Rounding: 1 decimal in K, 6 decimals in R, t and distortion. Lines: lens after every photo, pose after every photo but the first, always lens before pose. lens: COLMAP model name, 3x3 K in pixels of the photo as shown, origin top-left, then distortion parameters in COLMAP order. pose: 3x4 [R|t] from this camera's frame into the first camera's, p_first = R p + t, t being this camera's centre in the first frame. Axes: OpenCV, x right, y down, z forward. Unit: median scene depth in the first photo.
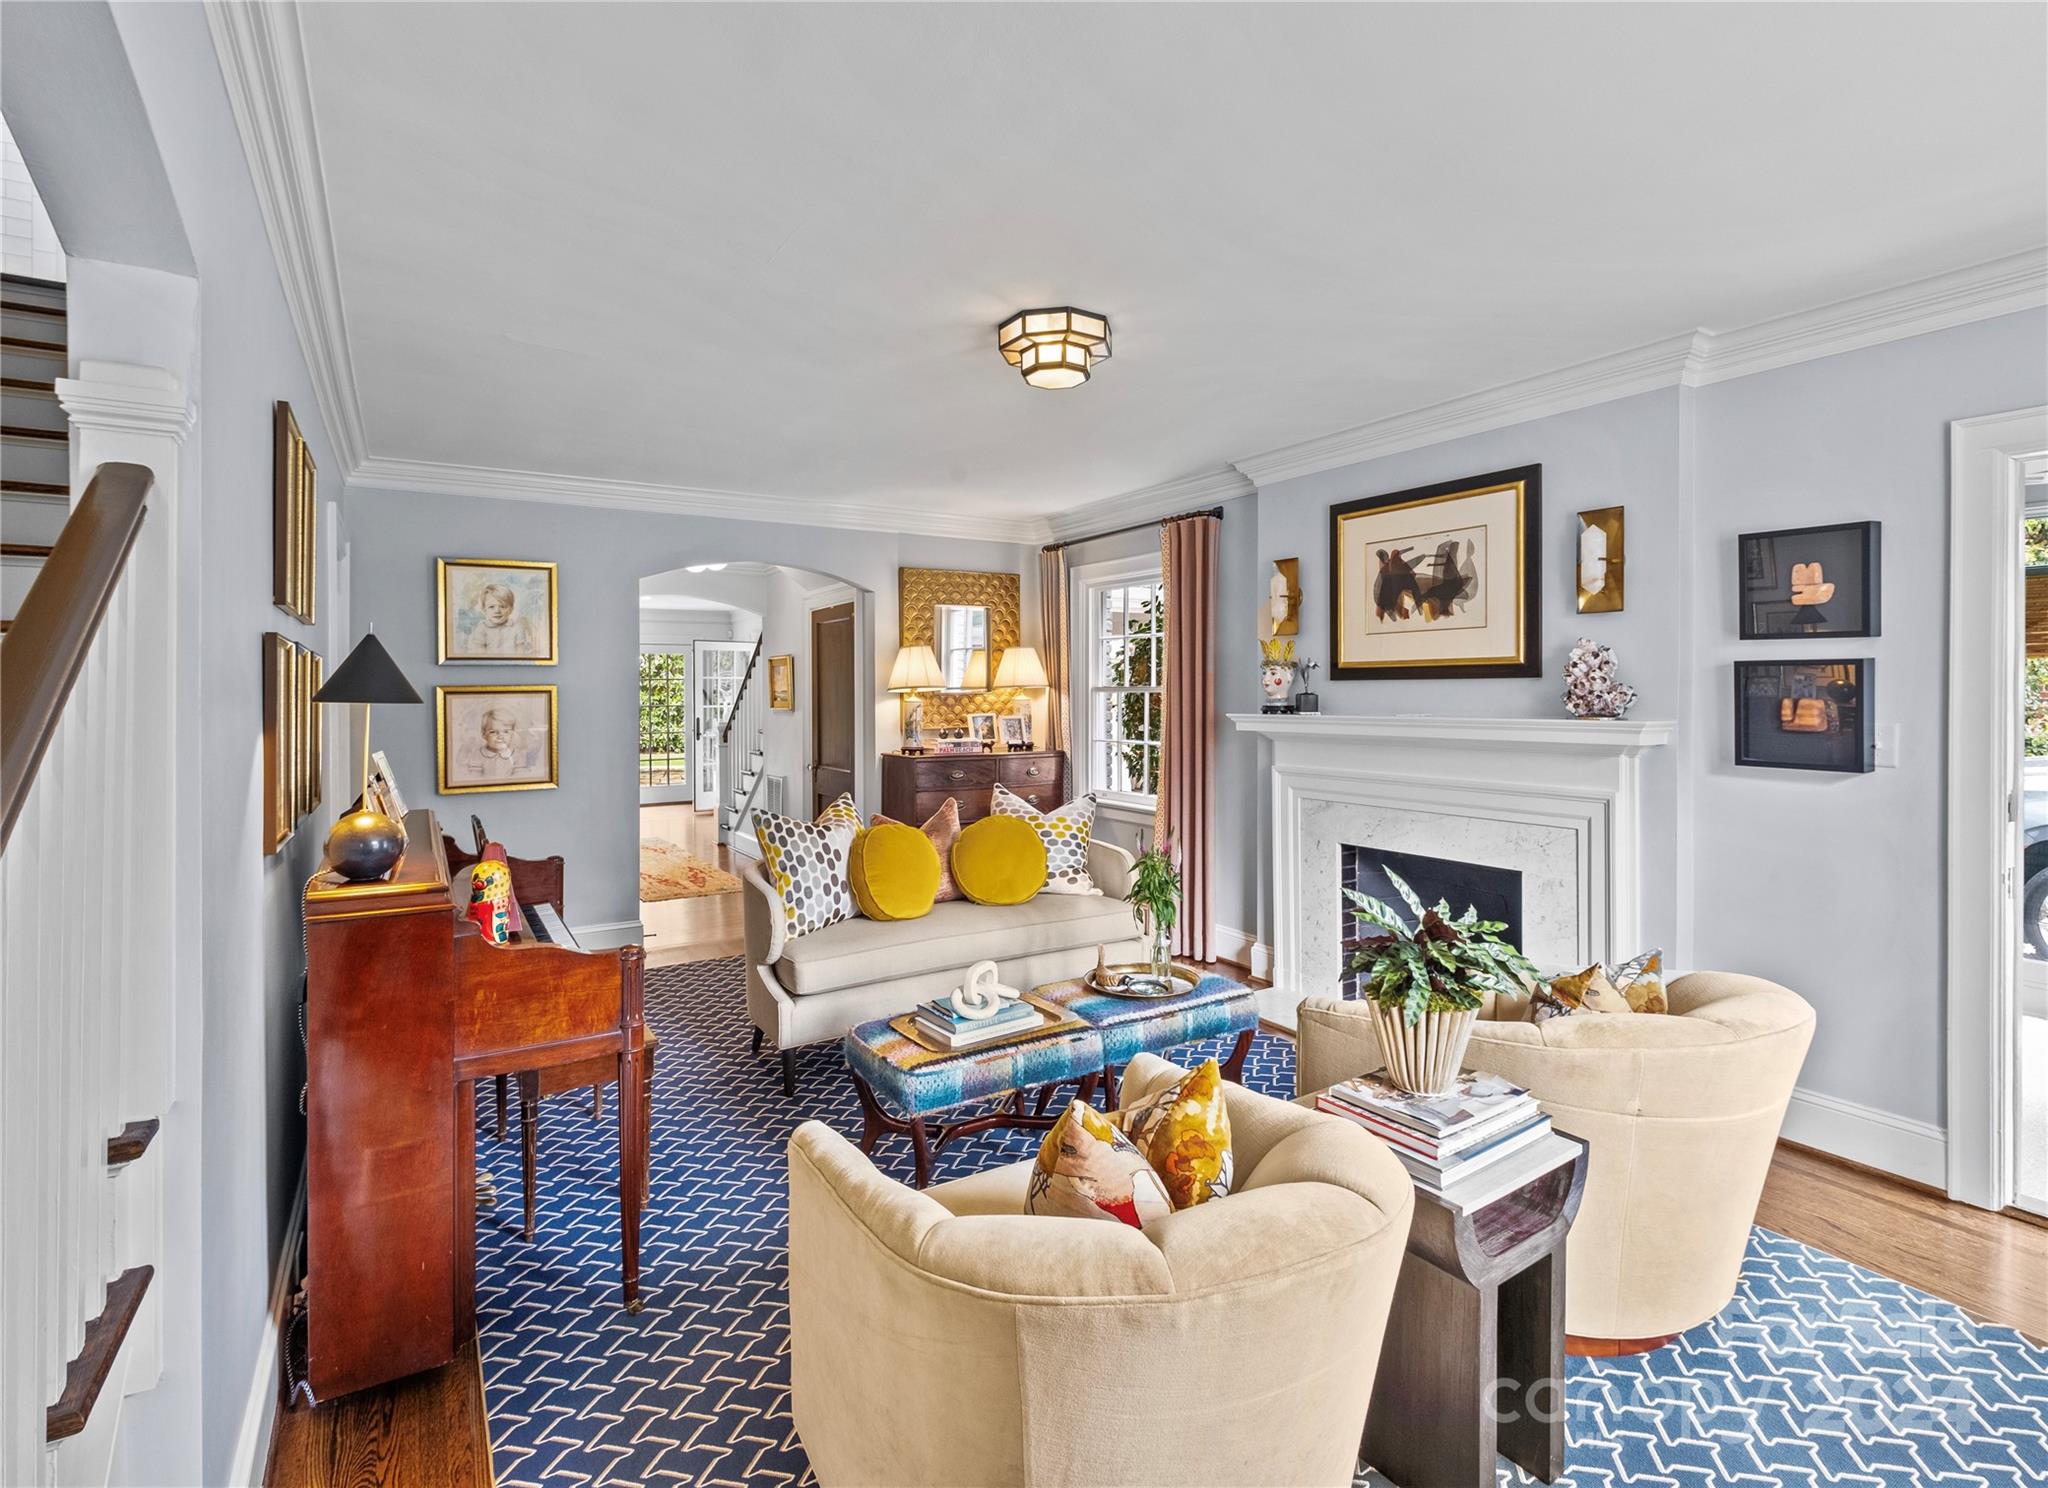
lens RADIAL K [[978.7, 0, 1017.7], [0, 978.7, 718.7], [0, 0, 1]] dist [0.001102, 0.000011]
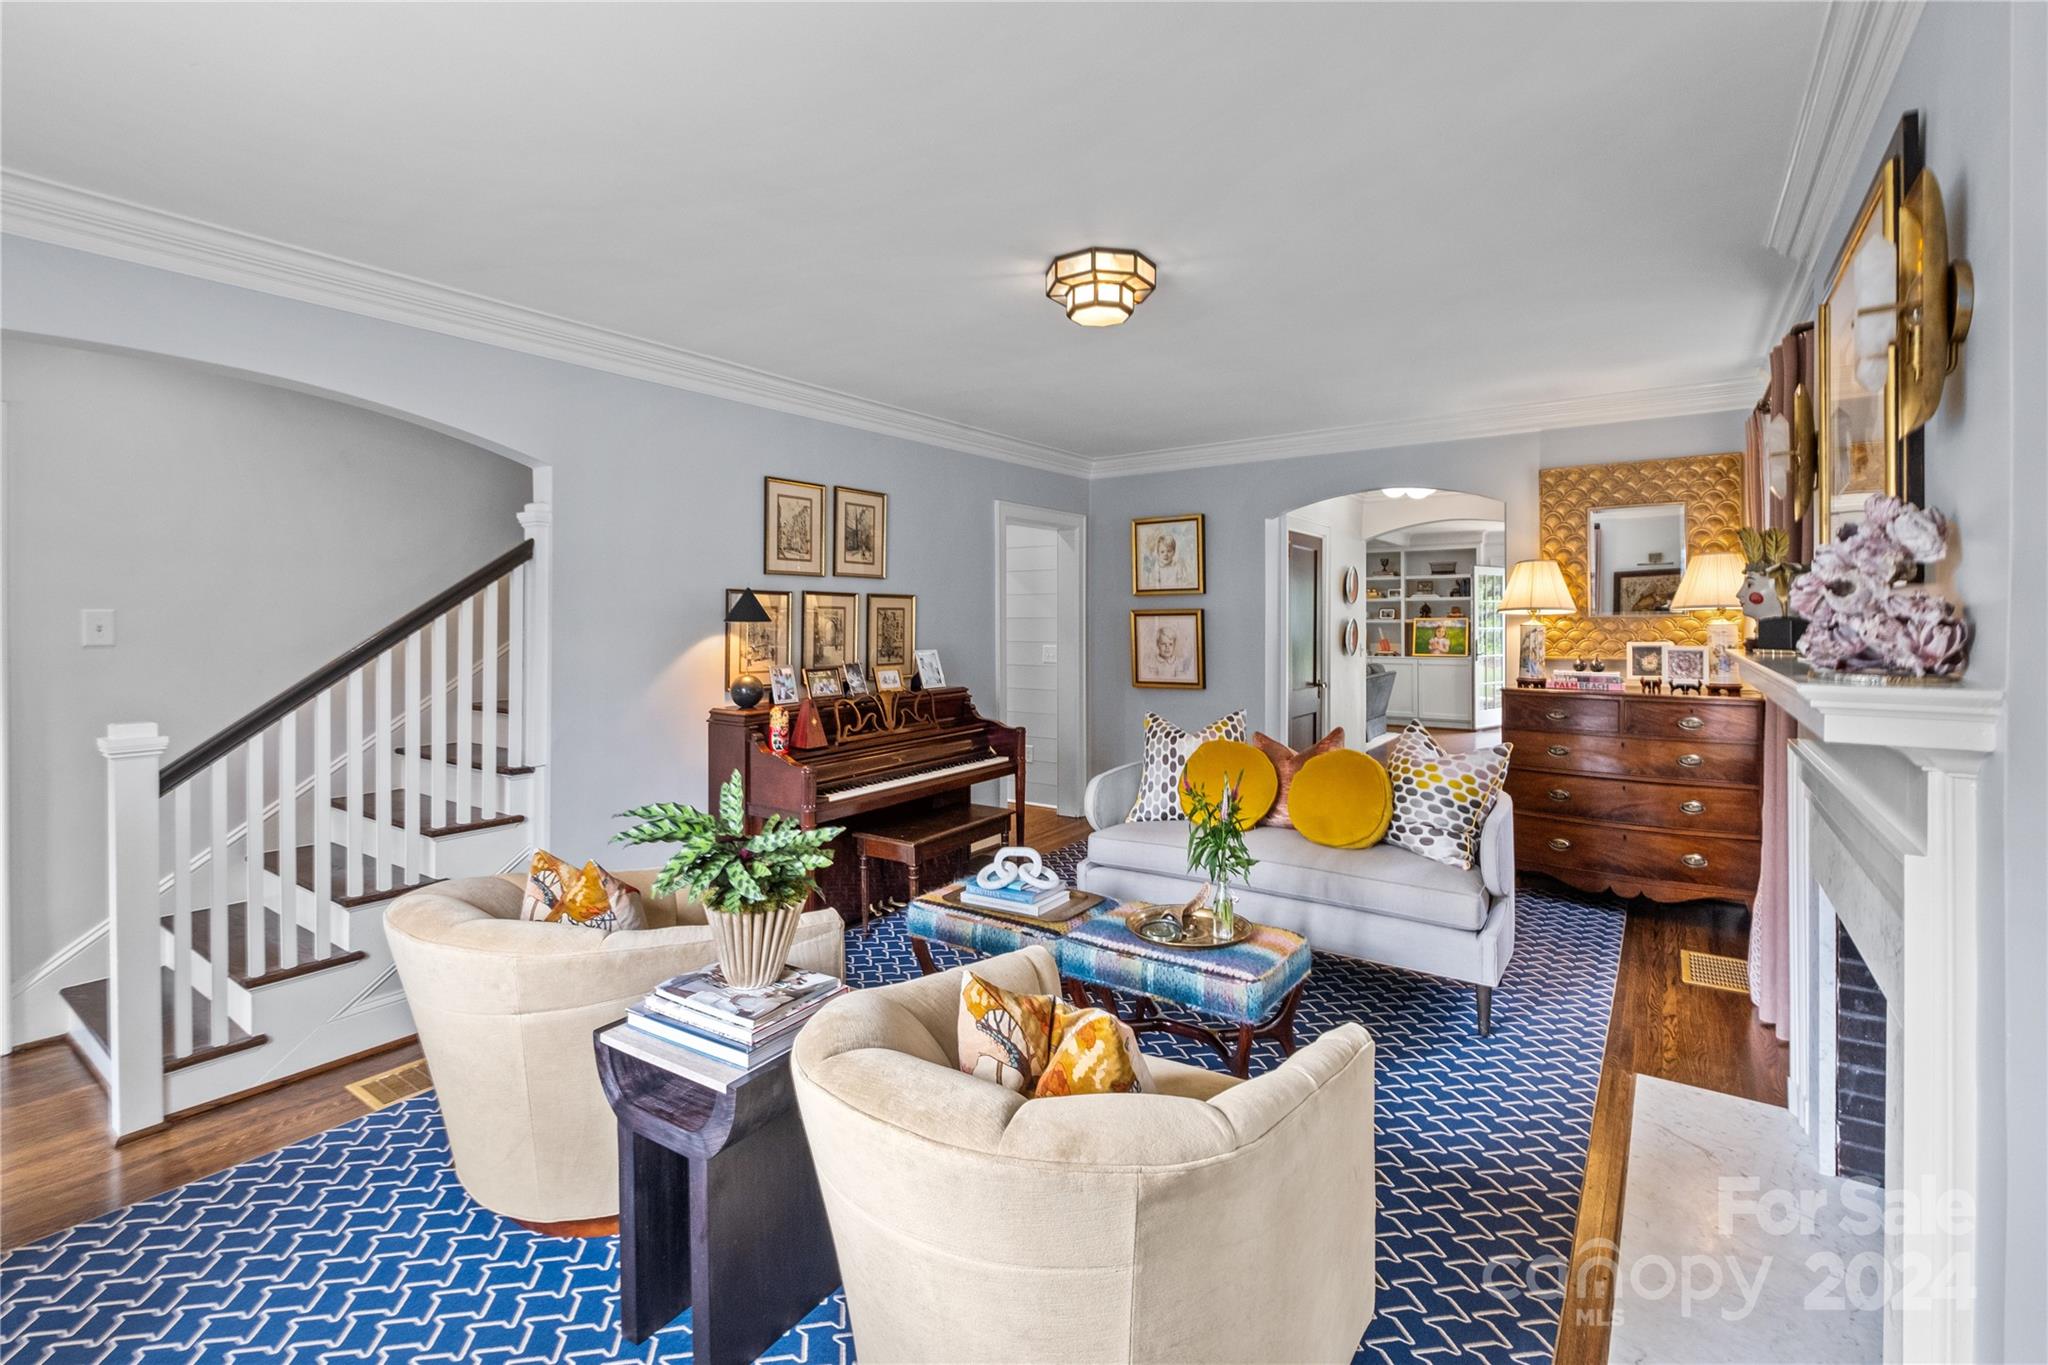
lens RADIAL K [[909.0, 0, 1027.8], [0, 909.0, 638.3], [0, 0, 1]] dist [0.010874, -0.010253]
pose [[0.395210, 0.023500, -0.918290, 0.547814], [-0.026246, 0.999553, 0.014285, -0.007885], [0.918216, 0.018456, 0.395650, 0.332889]]
